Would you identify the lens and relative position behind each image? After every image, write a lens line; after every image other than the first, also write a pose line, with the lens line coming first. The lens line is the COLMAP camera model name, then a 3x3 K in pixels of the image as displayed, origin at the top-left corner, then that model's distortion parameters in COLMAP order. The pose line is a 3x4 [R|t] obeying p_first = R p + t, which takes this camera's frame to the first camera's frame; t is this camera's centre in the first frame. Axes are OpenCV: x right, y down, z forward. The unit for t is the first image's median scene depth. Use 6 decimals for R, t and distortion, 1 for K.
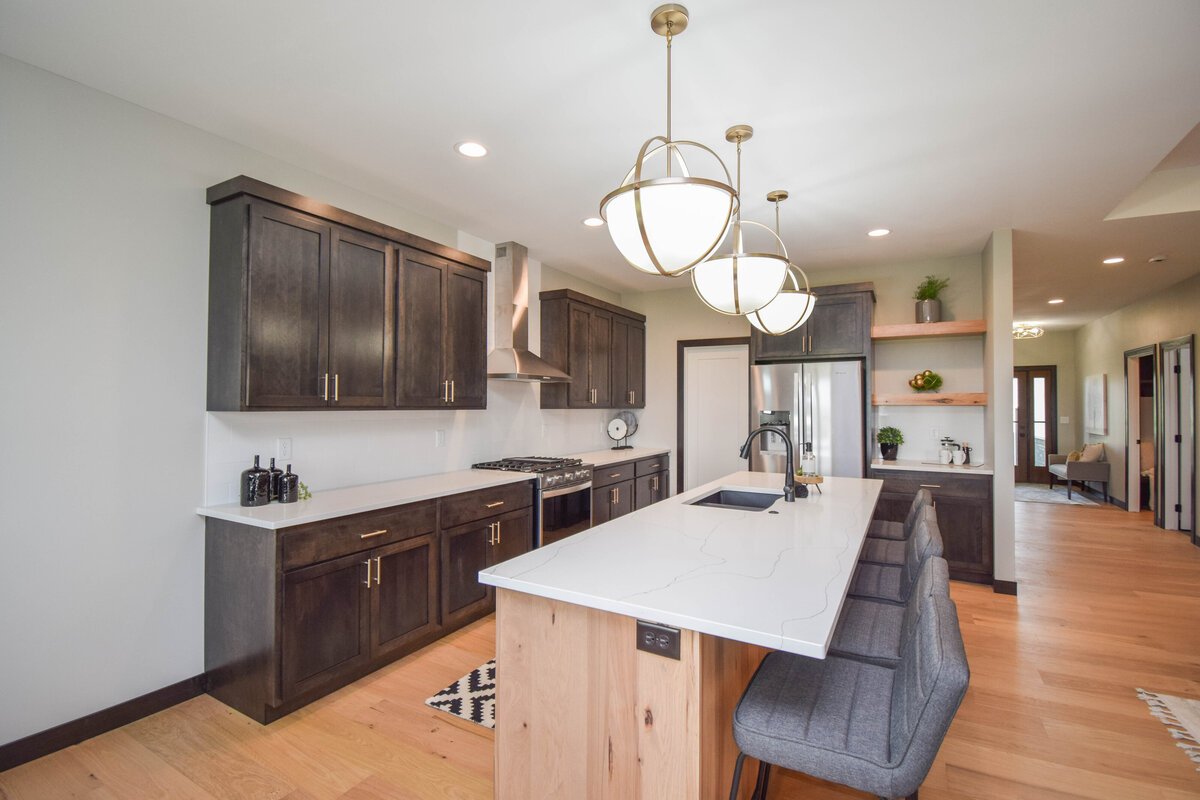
lens RADIAL K [[537.9, 0, 600.9], [0, 537.9, 395.3], [0, 0, 1]] dist [0.022023, -0.027308]
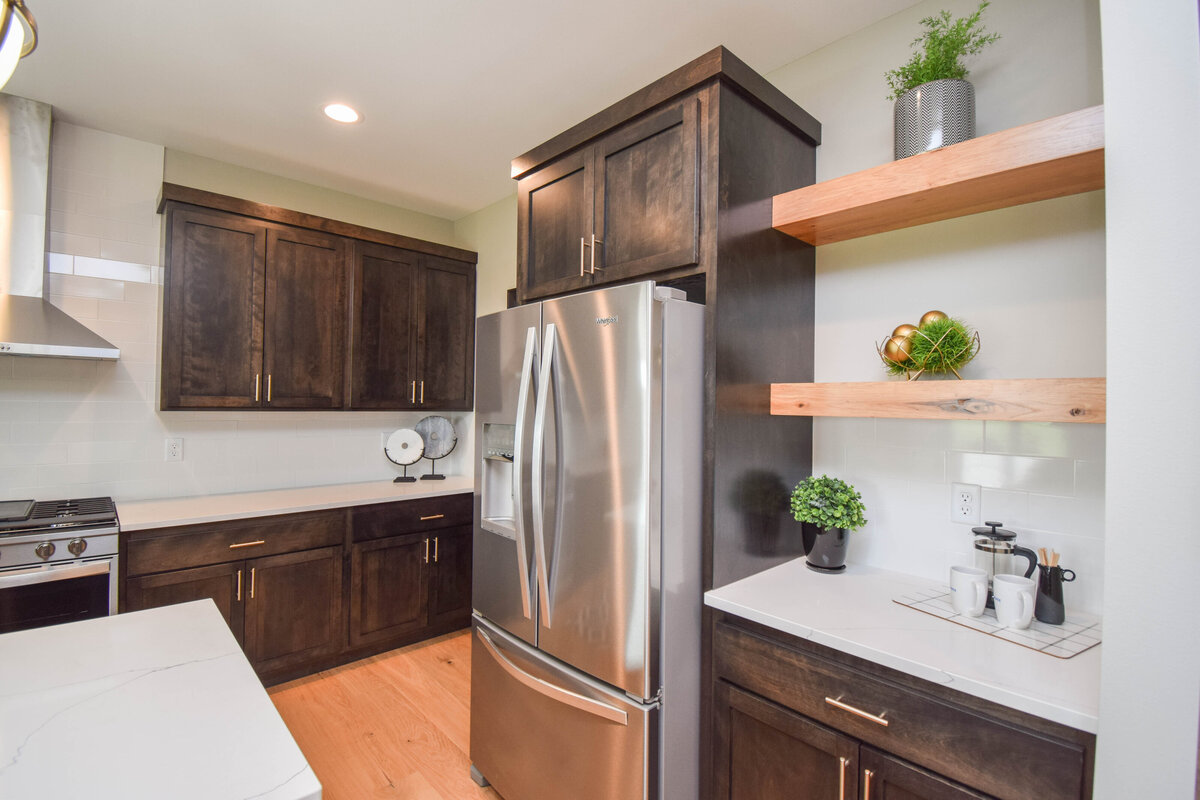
lens RADIAL K [[537.9, 0, 600.9], [0, 537.9, 395.3], [0, 0, 1]] dist [0.022023, -0.027308]
pose [[0.955357, 0.008527, -0.295332, 0.778759], [-0.008240, 0.999964, 0.002217, 0.008758], [0.295340, 0.000316, 0.955392, 0.962716]]
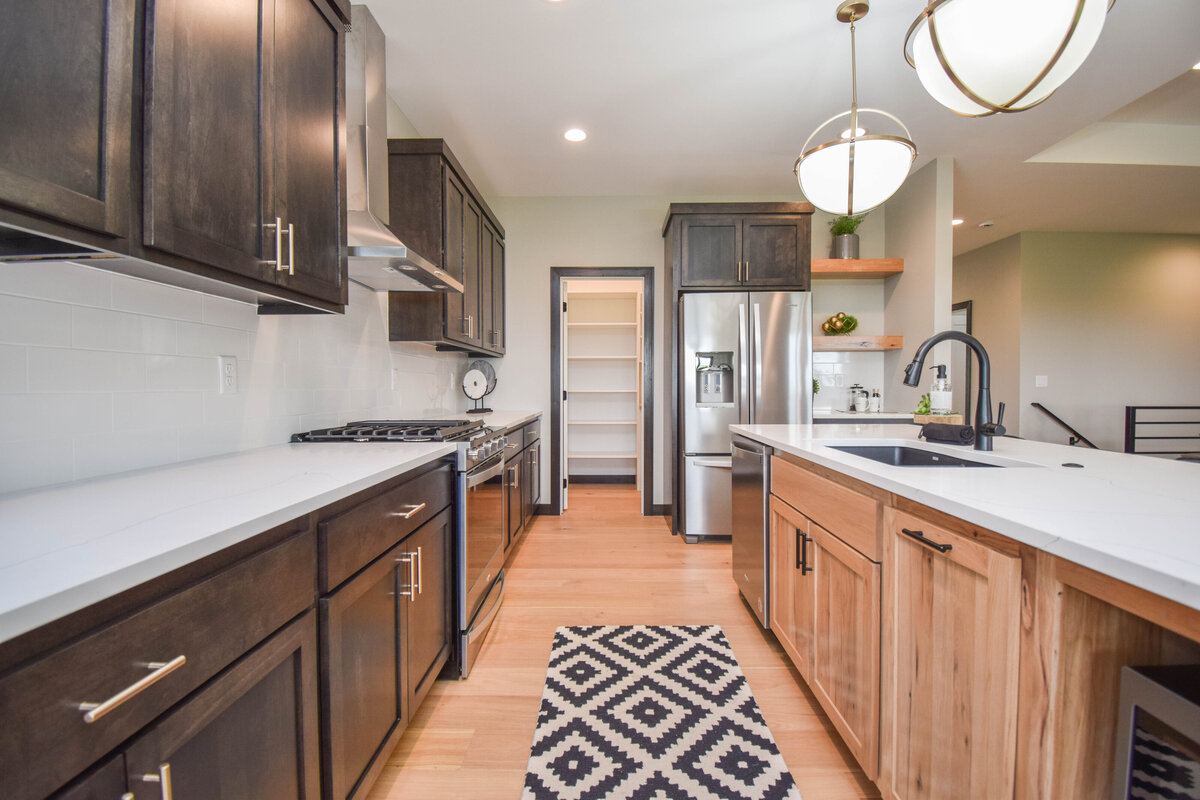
lens RADIAL K [[530.5, 0, 600.9], [0, 530.5, 394.5], [0, 0, 1]] dist [0.021835, -0.027185]
pose [[0.878760, -0.011801, 0.477119, -0.298408], [-0.004767, 0.999427, 0.033499, 0.100322], [-0.477241, -0.031712, 0.878200, 0.597375]]
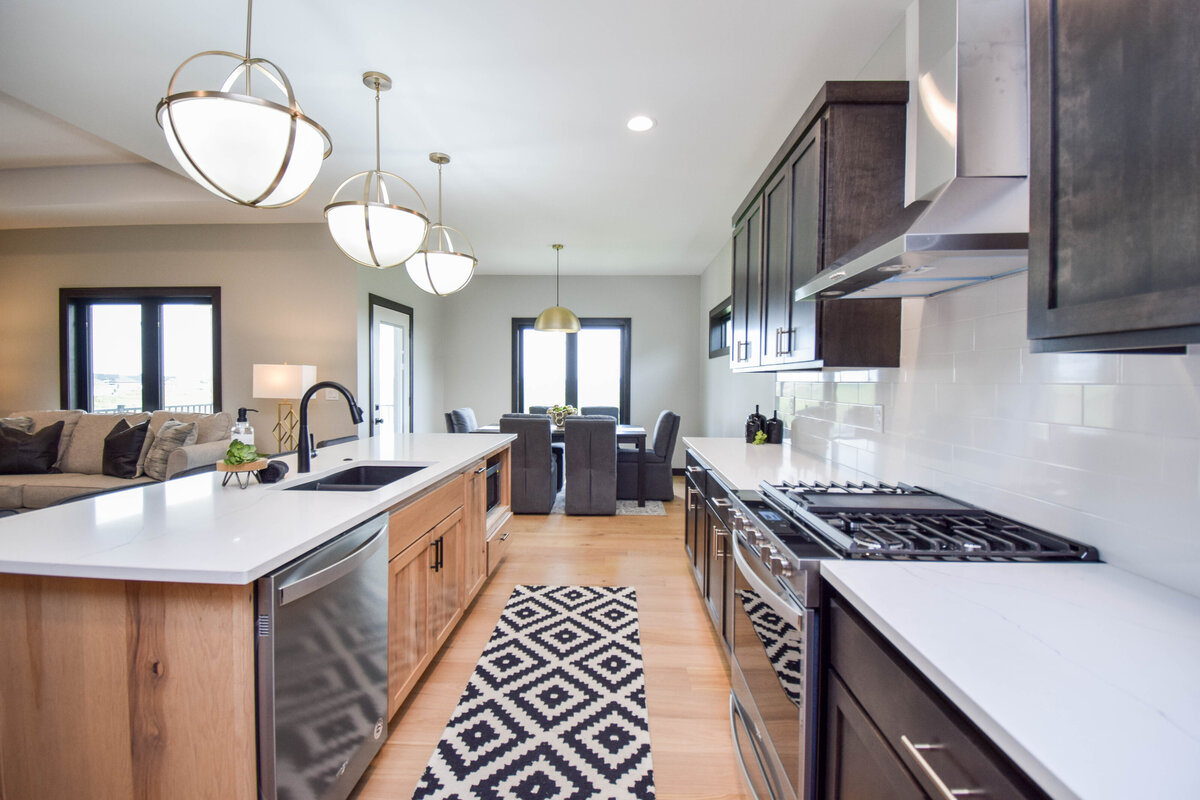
lens RADIAL K [[537.9, 0, 600.9], [0, 537.9, 395.3], [0, 0, 1]] dist [0.022023, -0.027308]
pose [[-0.889216, 0.002766, -0.457480, 0.288061], [-0.001884, 0.999951, 0.009708, 0.063116], [0.457485, 0.009494, -0.889167, 1.722410]]
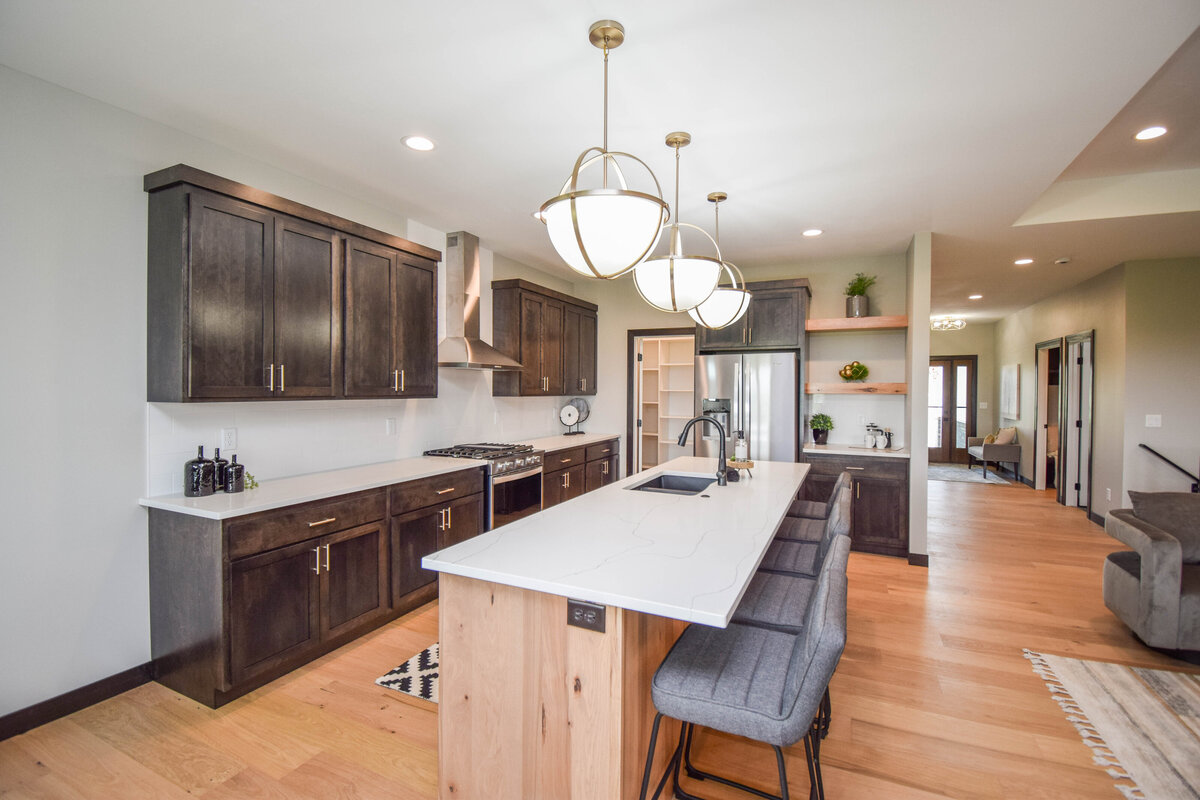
lens RADIAL K [[530.5, 0, 600.9], [0, 530.5, 394.5], [0, 0, 1]] dist [0.021835, -0.027185]
pose [[0.996919, 0.002261, 0.078410, 0.021239], [-0.004579, 0.999557, 0.029393, -0.013968], [-0.078309, -0.029662, 0.996488, -0.032567]]
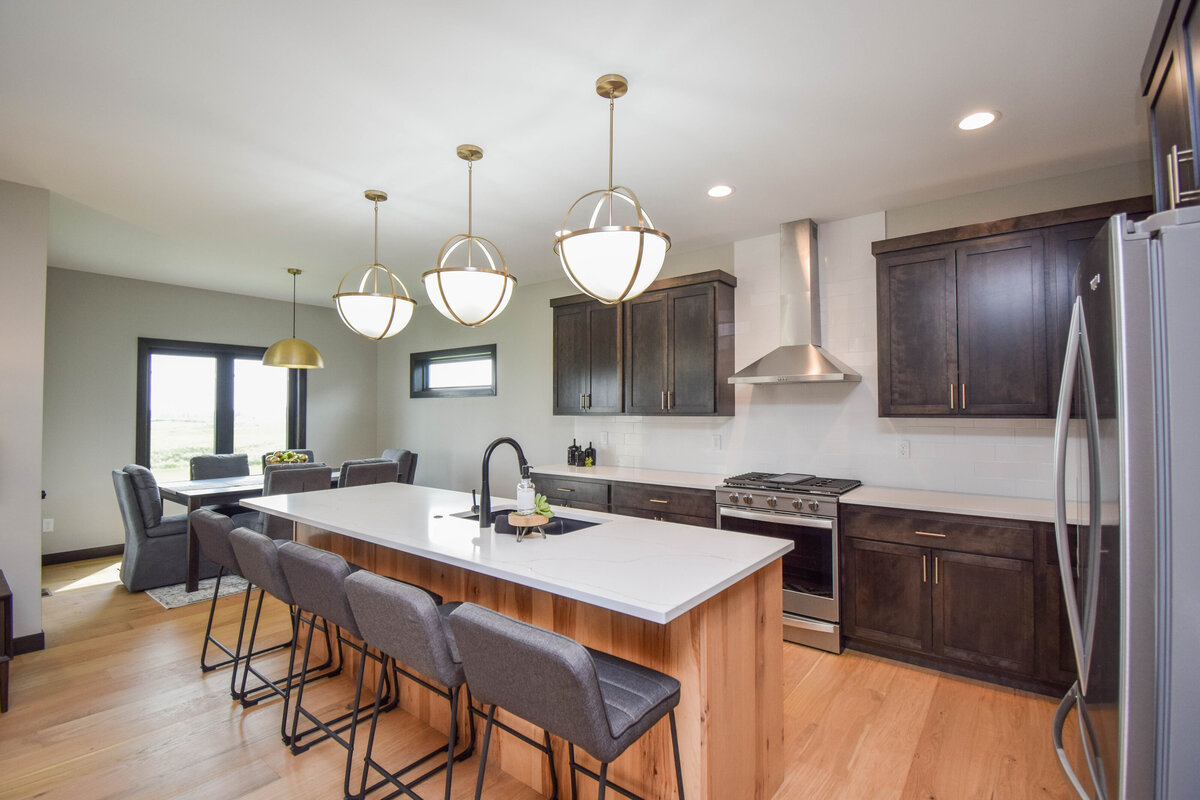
lens RADIAL K [[537.9, 0, 600.9], [0, 537.9, 395.3], [0, 0, 1]] dist [0.022023, -0.027308]
pose [[-0.145641, -0.030699, -0.988861, 1.031338], [0.020233, 0.999217, -0.034001, 0.021179], [0.989131, -0.024959, -0.144906, 1.160794]]
